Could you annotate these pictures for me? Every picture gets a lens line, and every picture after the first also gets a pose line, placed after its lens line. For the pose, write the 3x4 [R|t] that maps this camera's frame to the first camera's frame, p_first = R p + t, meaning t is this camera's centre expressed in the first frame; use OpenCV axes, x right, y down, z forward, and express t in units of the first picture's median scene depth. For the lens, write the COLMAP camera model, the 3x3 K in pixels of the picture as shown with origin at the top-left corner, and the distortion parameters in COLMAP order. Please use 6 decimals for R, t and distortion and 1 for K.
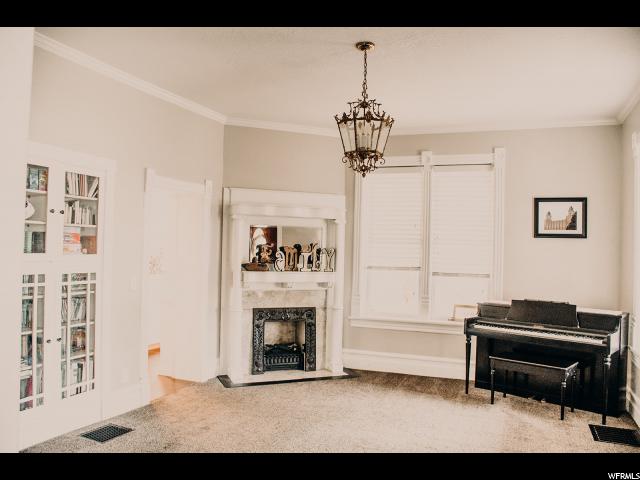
lens RADIAL K [[525.7, 0, 320.0], [0, 525.7, 240.0], [0, 0, 1]] dist [-0.002178, -0.001780]
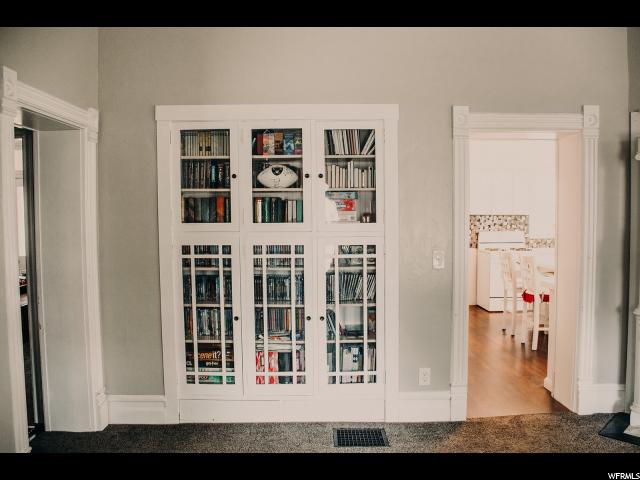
lens RADIAL K [[509.1, 0, 320.0], [0, 509.1, 240.0], [0, 0, 1]] dist [-0.081852, 0.002179]
pose [[0.402390, 0.020716, -0.915234, 0.279388], [0.033918, 0.998720, 0.037518, 0.021111], [0.914840, -0.046140, 0.401173, 0.611929]]
